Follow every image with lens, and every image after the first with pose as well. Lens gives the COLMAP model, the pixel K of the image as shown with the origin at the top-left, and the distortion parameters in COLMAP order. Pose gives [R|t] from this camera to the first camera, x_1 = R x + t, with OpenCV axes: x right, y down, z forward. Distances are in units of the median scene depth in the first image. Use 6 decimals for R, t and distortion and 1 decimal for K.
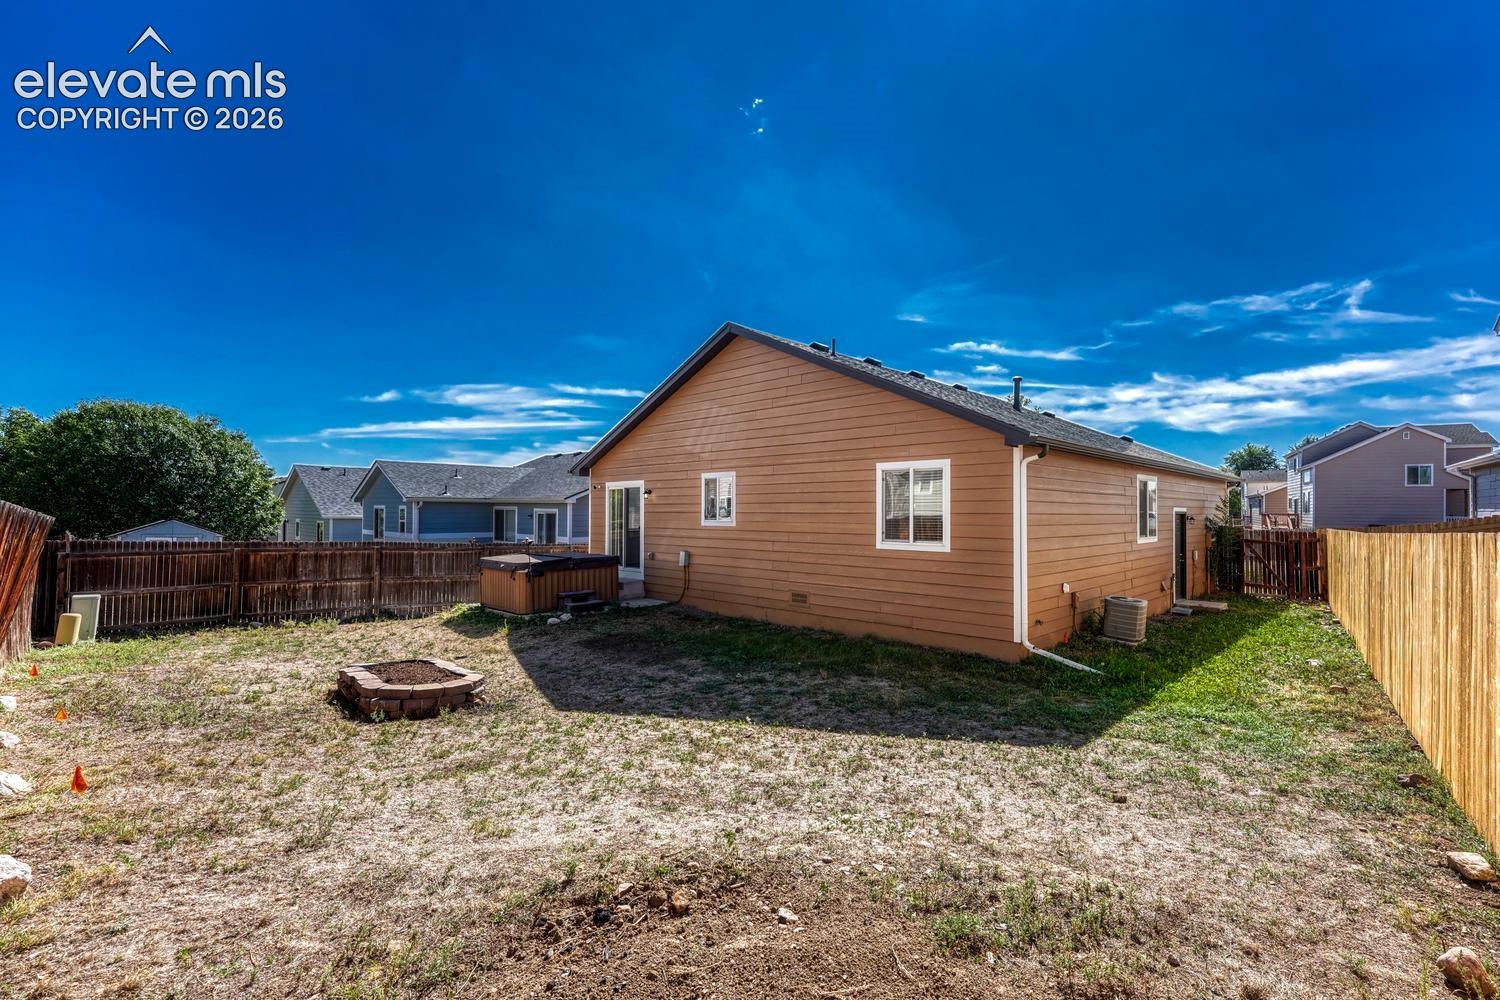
lens RADIAL K [[633.4, 0, 749.3], [0, 633.4, 514.8], [0, 0, 1]] dist [-0.011185, 0.000072]
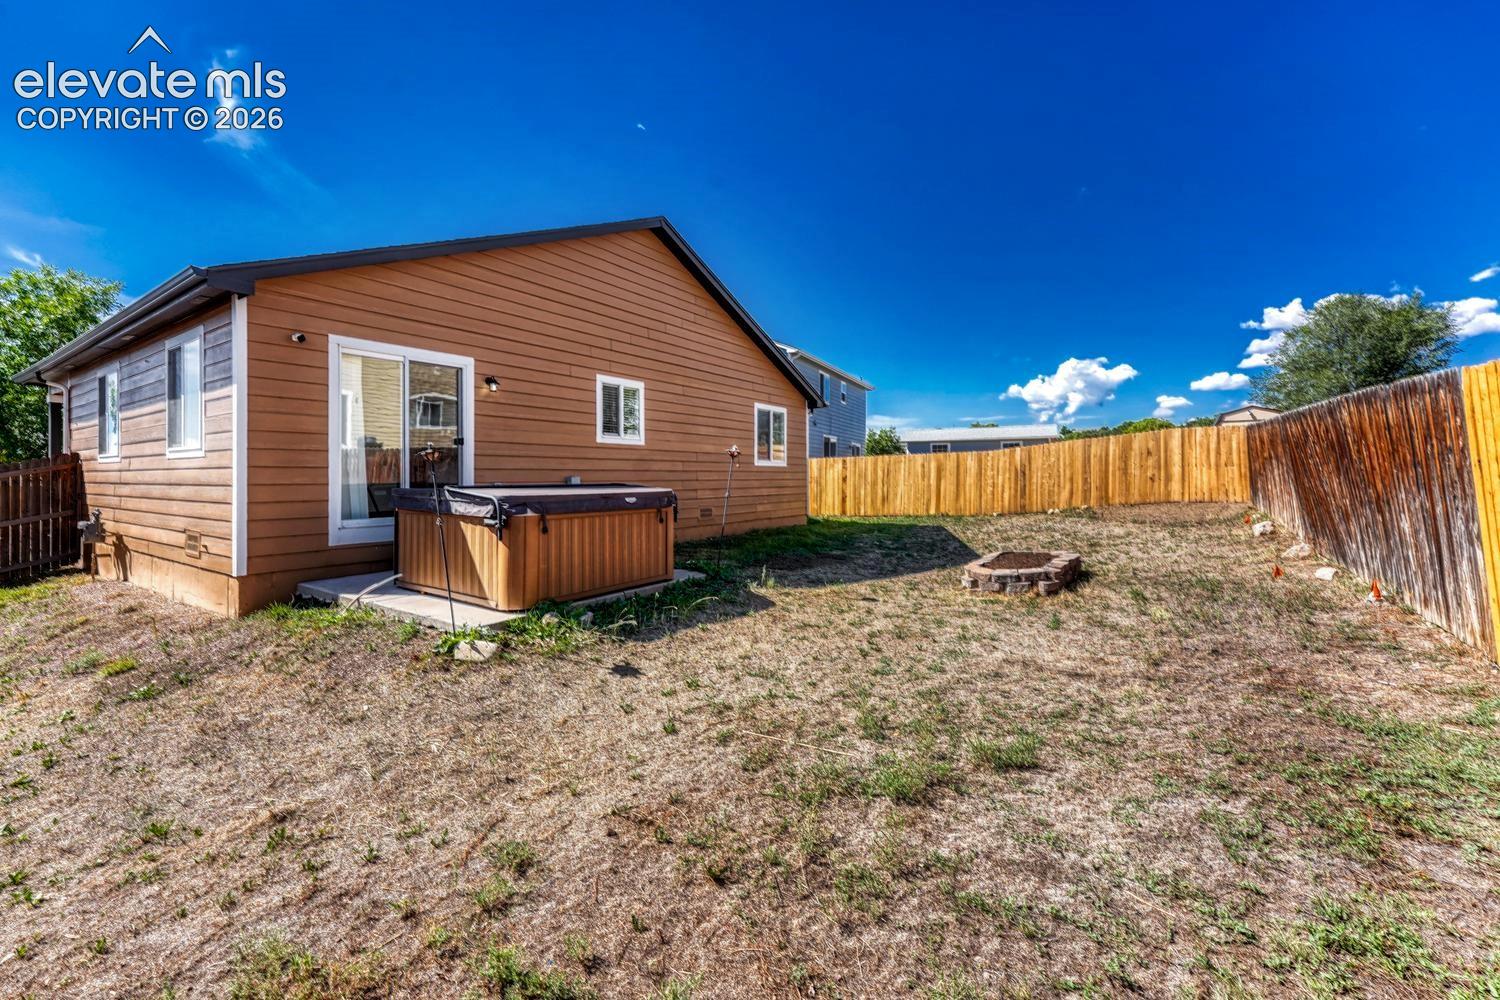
lens RADIAL K [[690.2, 0, 684.1], [0, 690.2, 491.7], [0, 0, 1]] dist [-0.000699, -0.000020]
pose [[-0.154778, -0.015934, 0.987821, -1.106050], [0.000290, 0.999869, 0.016174, 0.076487], [-0.987949, 0.002790, -0.154753, 1.232673]]
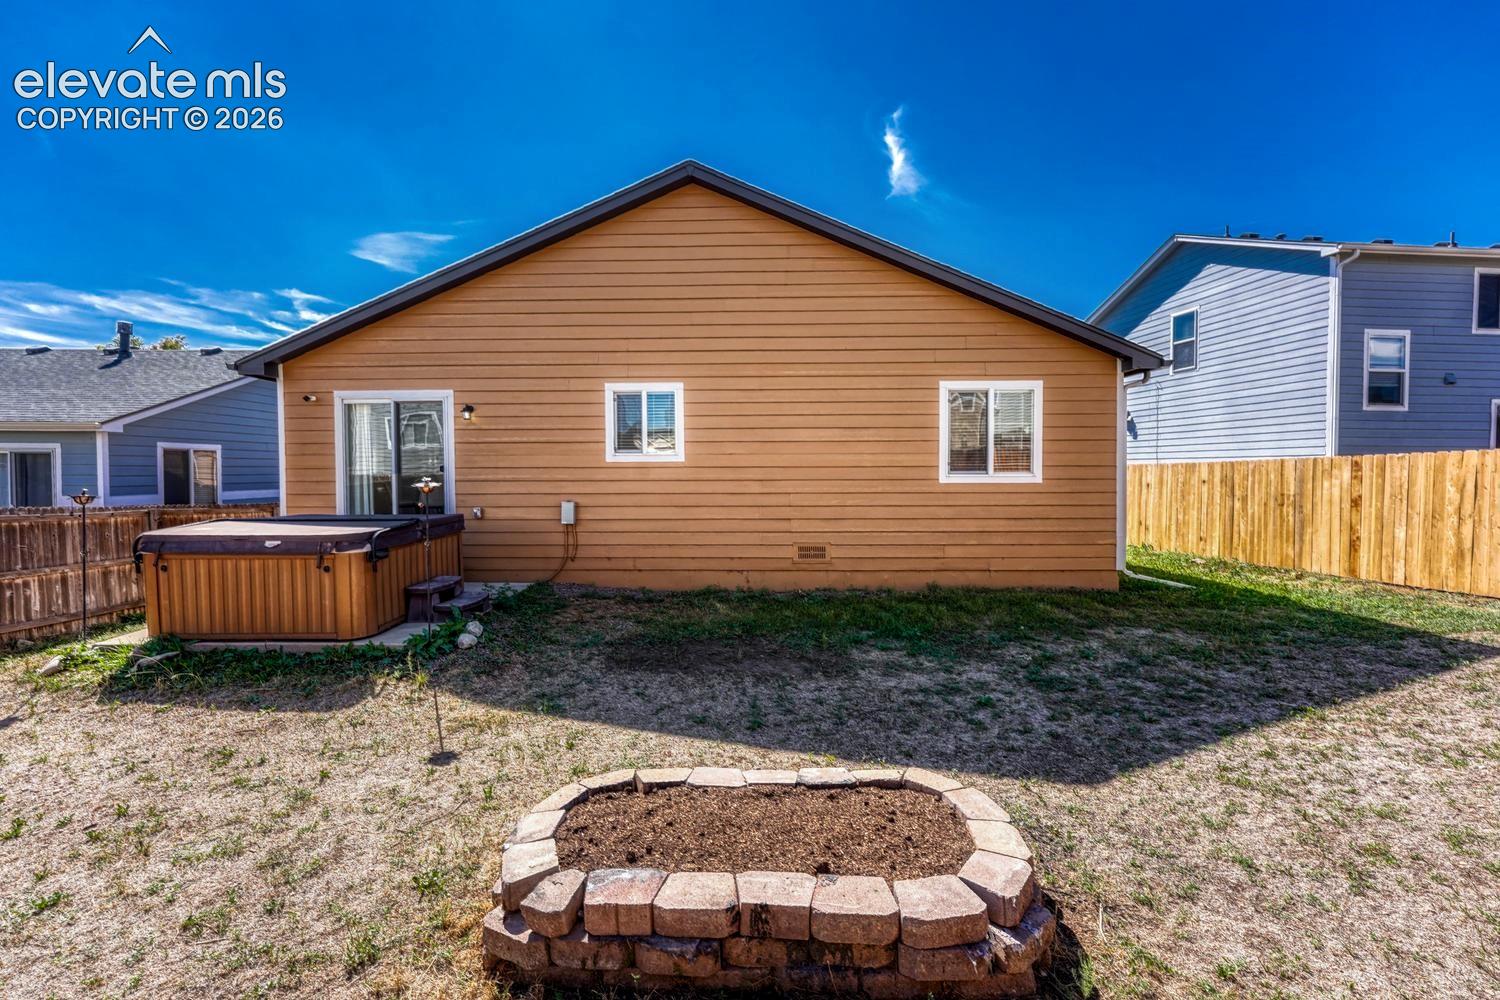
lens RADIAL K [[644.7, 0, 750.0], [0, 644.7, 495.4], [0, 0, 1]] dist [-0.000795, -0.000047]
pose [[0.743336, -0.029365, 0.668274, -0.502058], [0.003494, 0.999193, 0.040019, 0.031126], [-0.668909, -0.027413, 0.742838, 0.474370]]
